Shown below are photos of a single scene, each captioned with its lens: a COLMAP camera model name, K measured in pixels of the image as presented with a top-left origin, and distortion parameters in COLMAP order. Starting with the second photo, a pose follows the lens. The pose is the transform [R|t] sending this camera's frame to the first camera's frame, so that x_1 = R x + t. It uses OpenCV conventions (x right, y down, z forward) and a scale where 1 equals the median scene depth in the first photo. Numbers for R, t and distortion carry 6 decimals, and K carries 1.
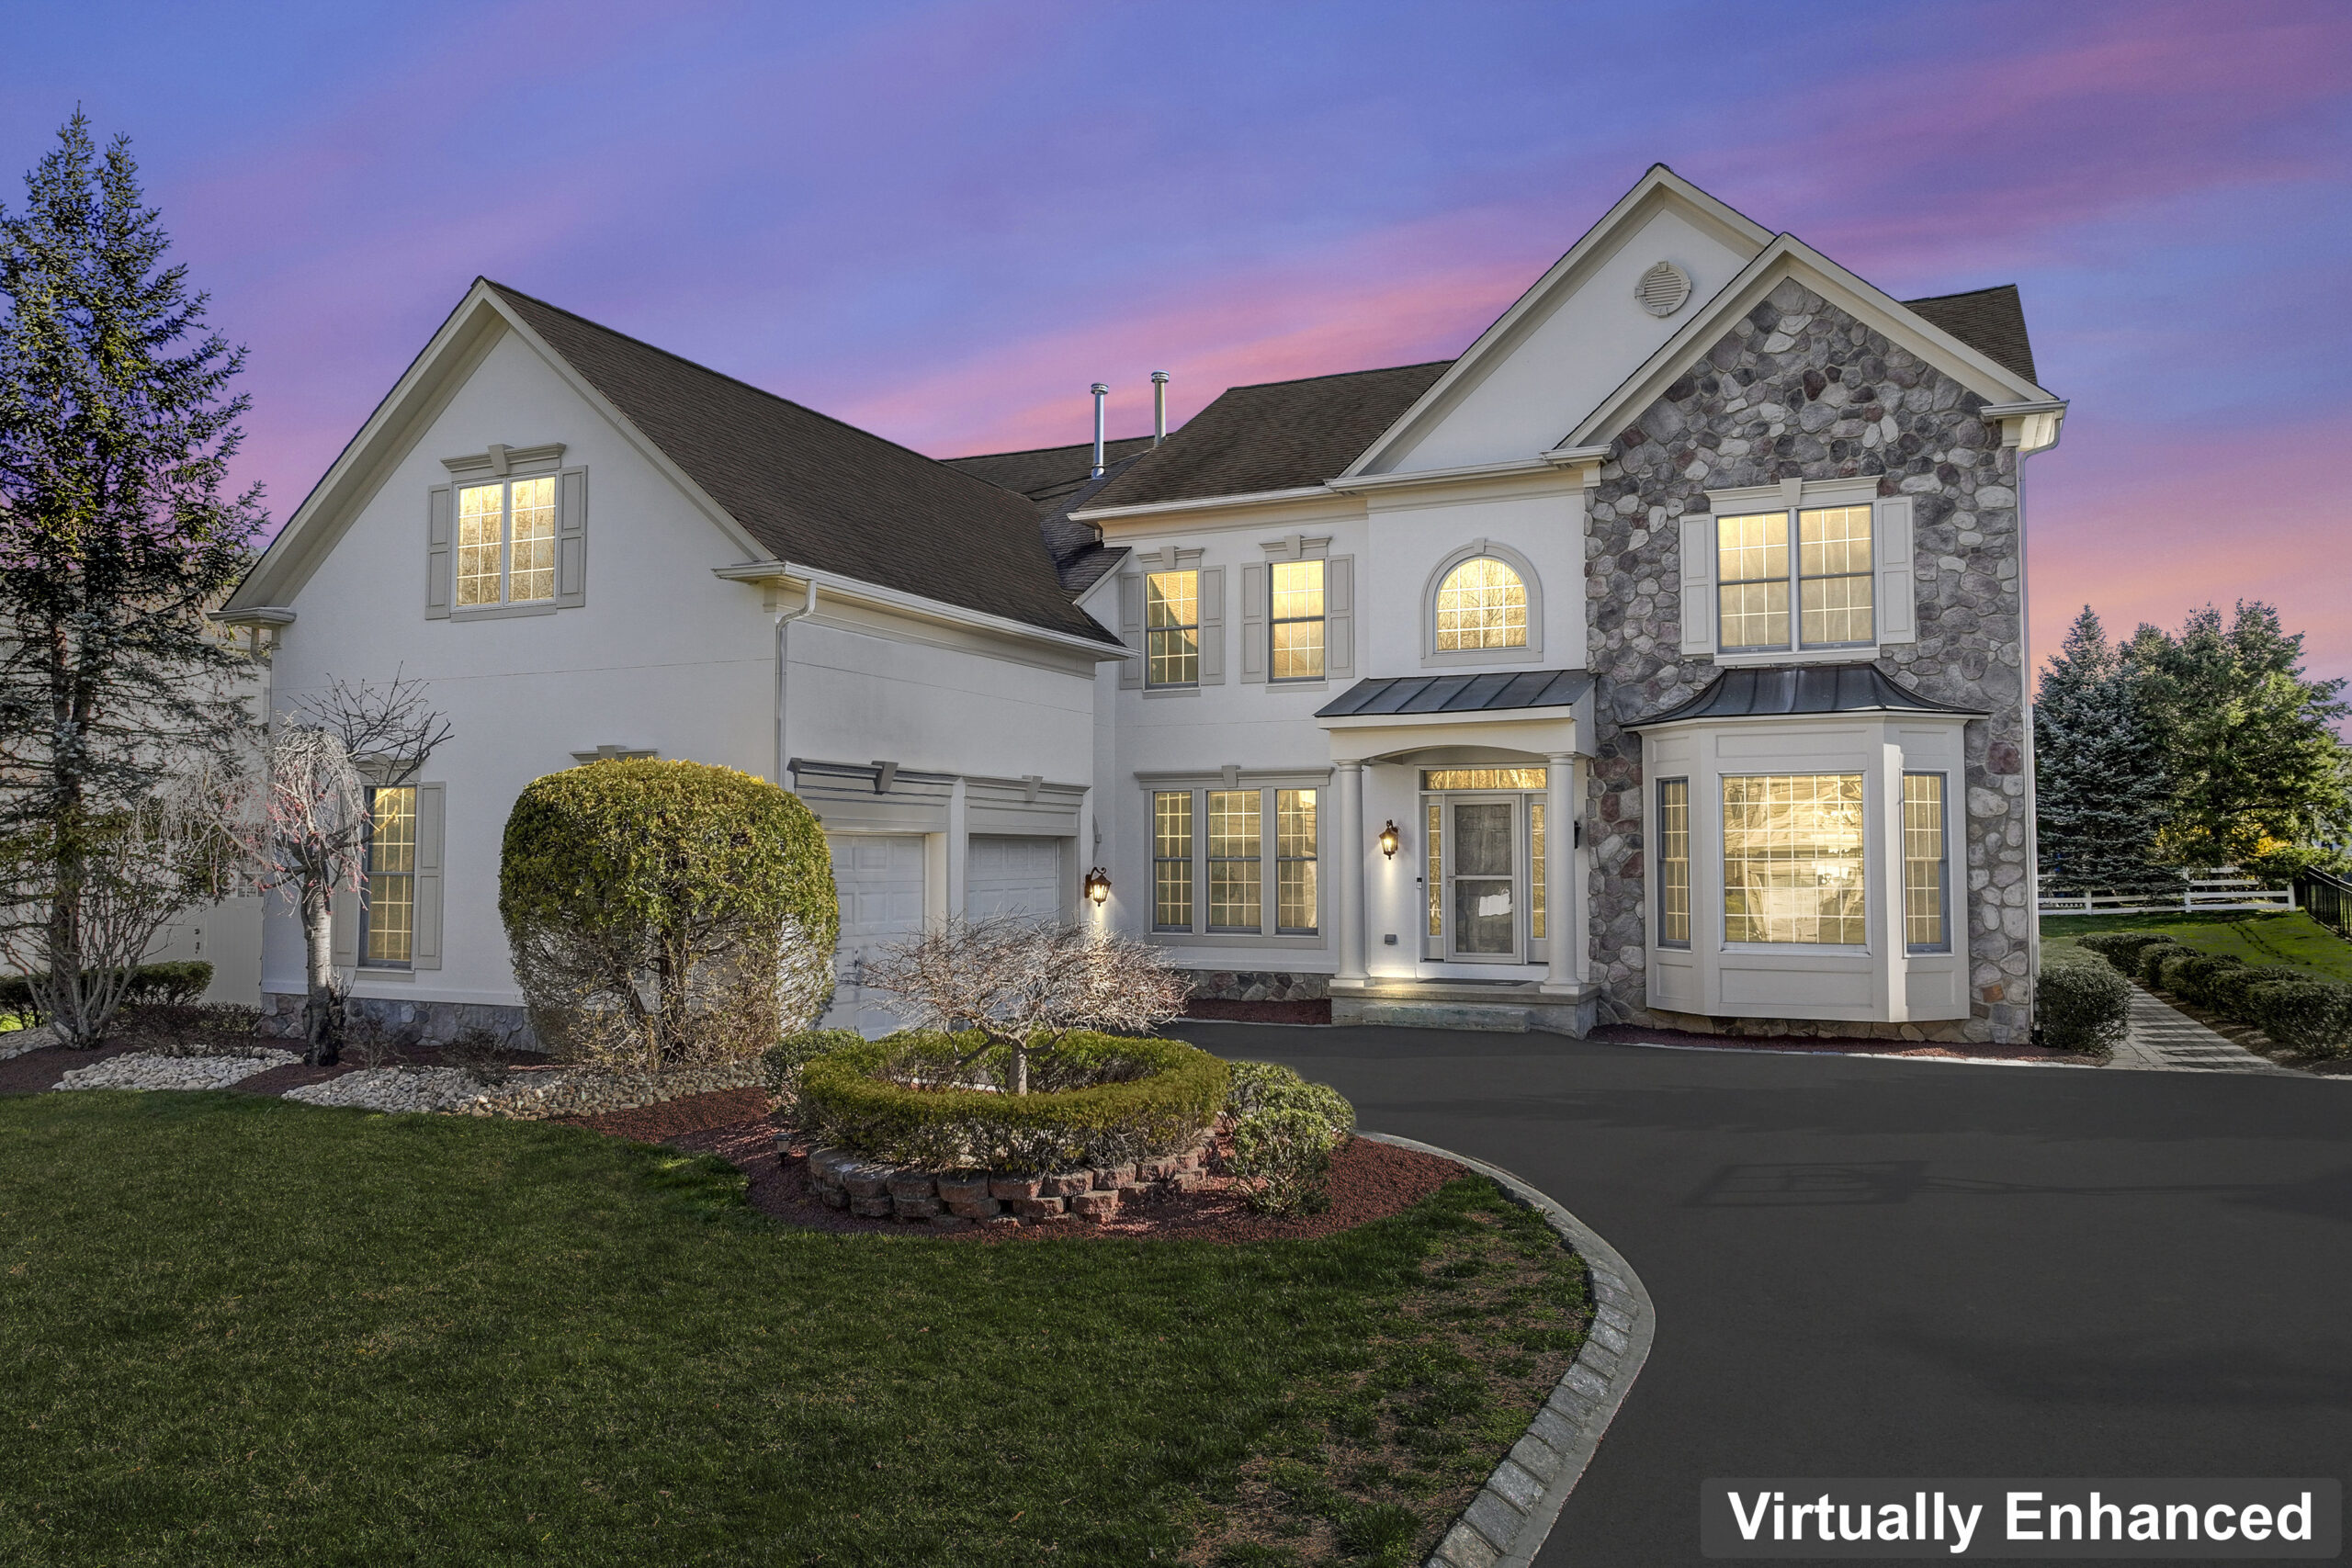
lens RADIAL K [[1659.9, 0, 1179.0], [0, 1659.9, 780.3], [0, 0, 1]] dist [0.001122, 0.007453]
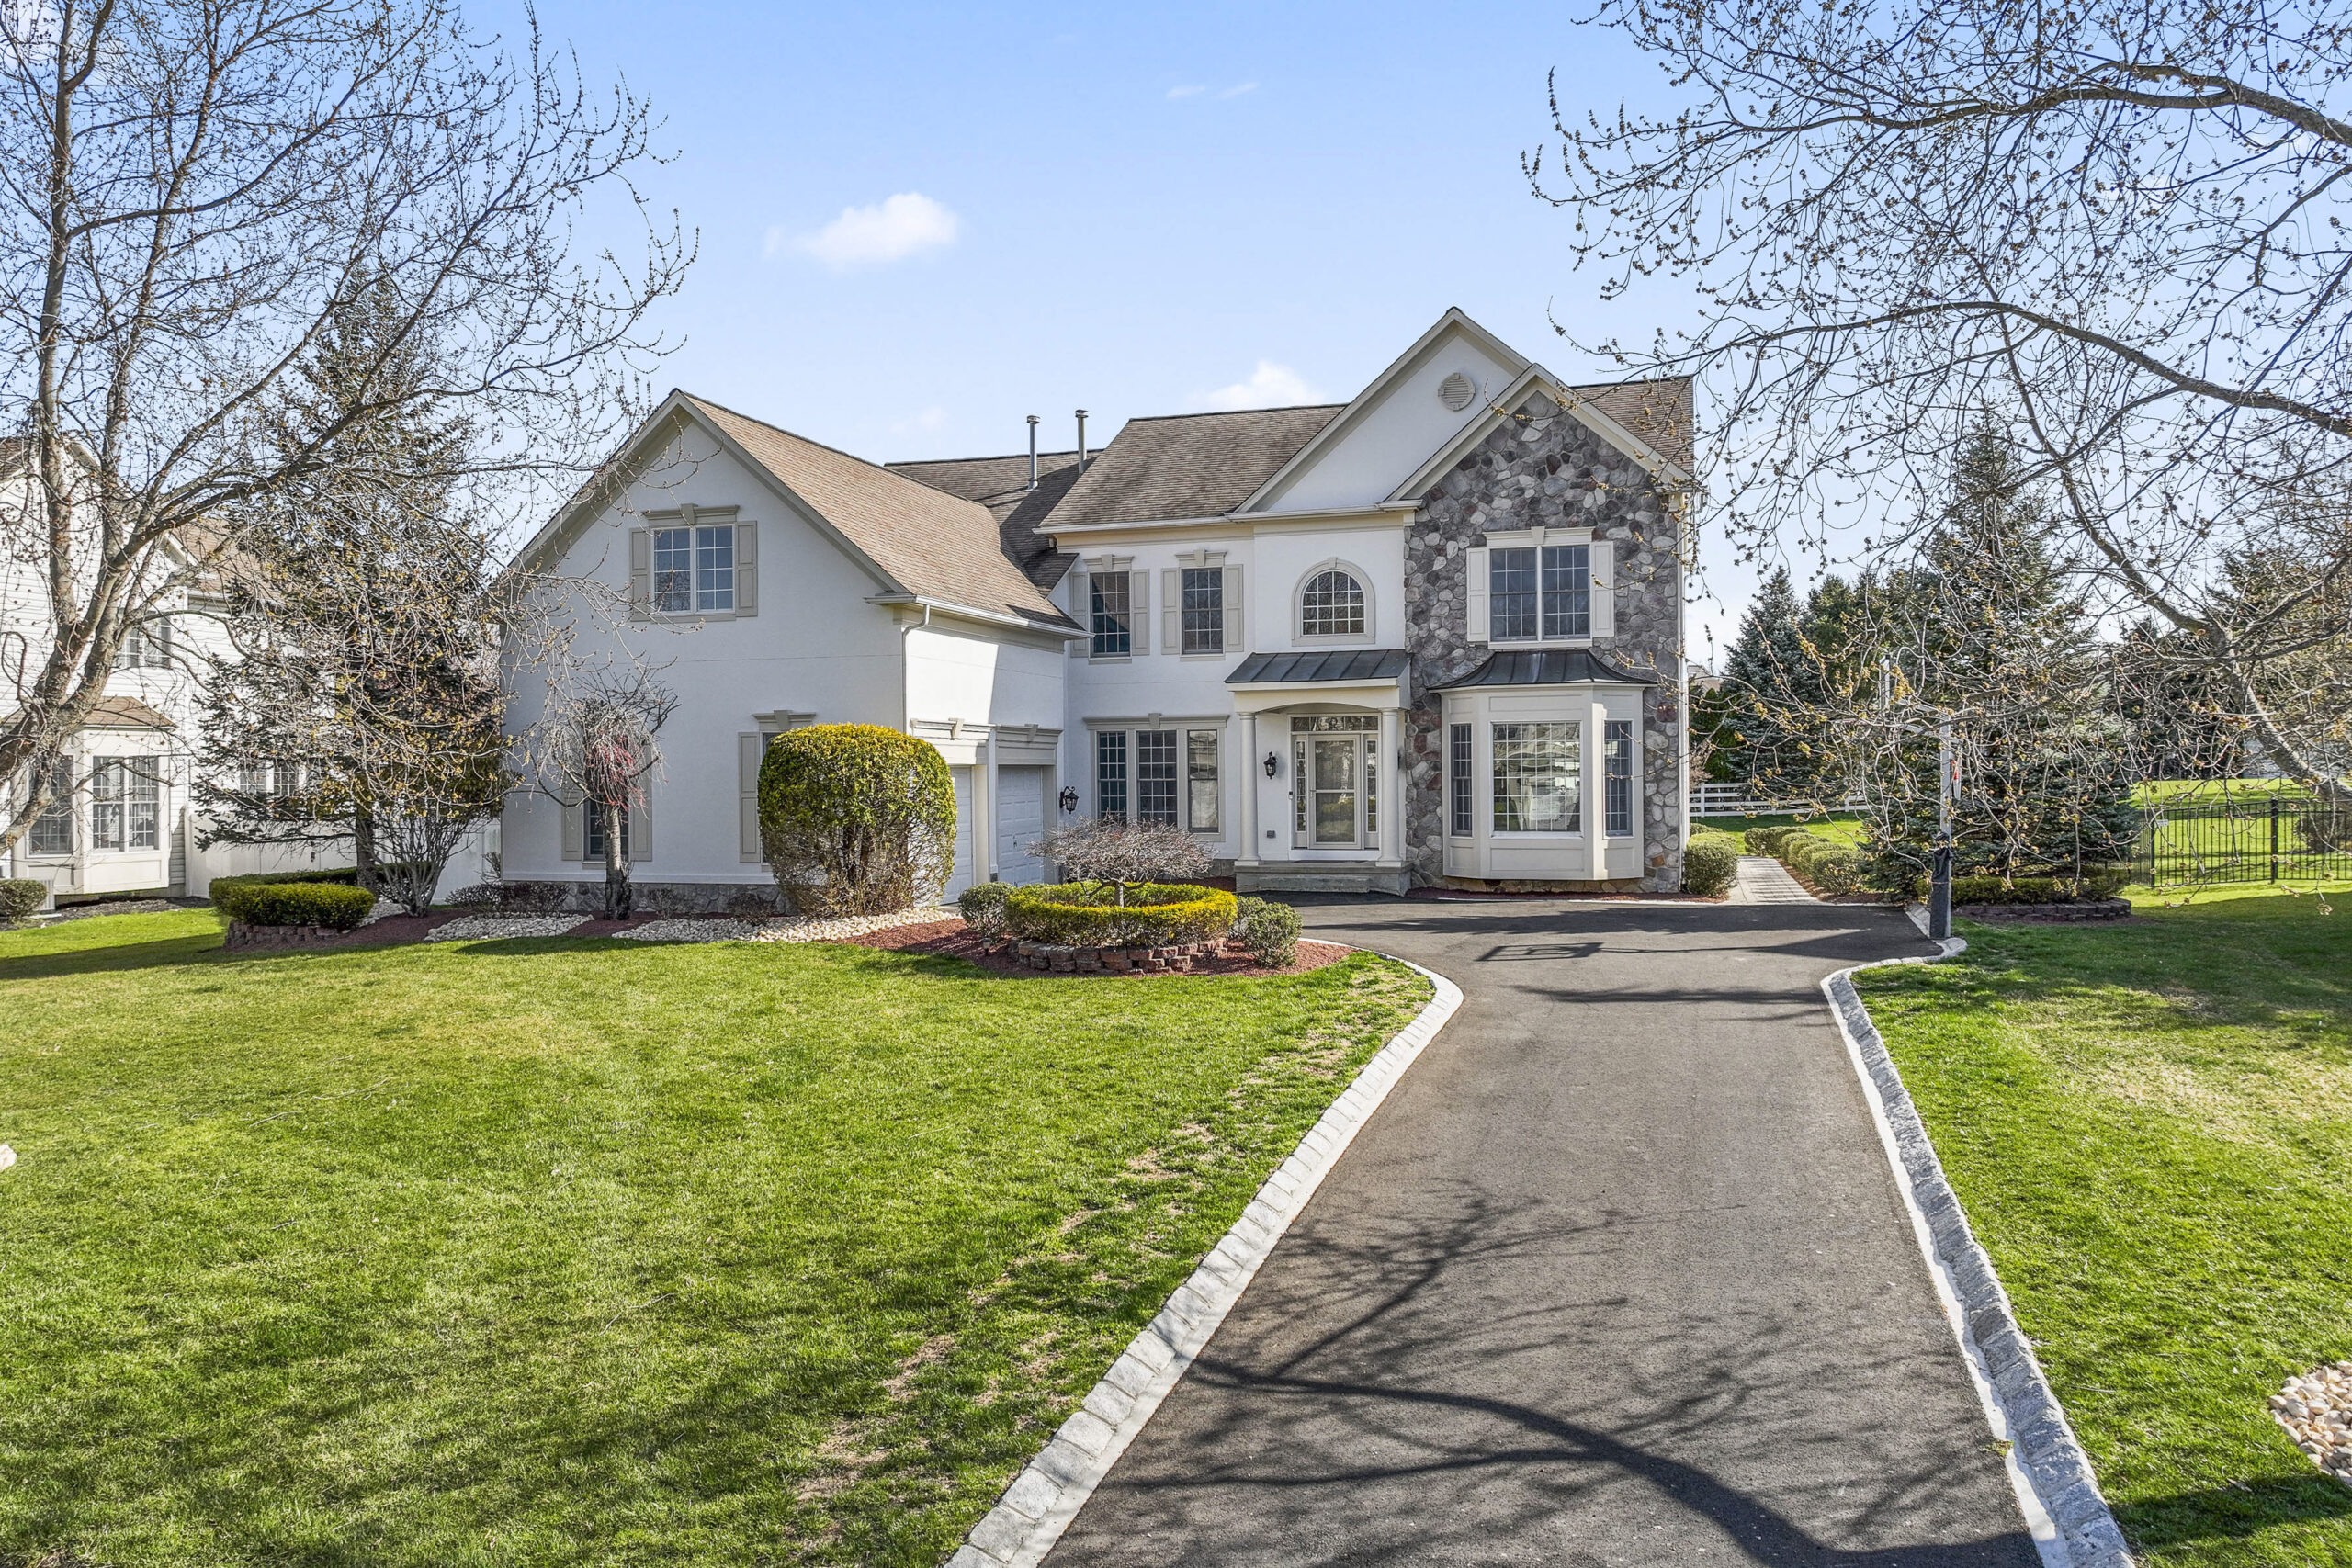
lens RADIAL K [[1659.9, 0, 1179.0], [0, 1659.9, 780.3], [0, 0, 1]] dist [0.001122, 0.007453]
pose [[0.991417, -0.009356, 0.130401, -0.158822], [0.002501, 0.998611, 0.052632, -0.031160], [-0.130712, -0.051854, 0.990063, -0.477109]]
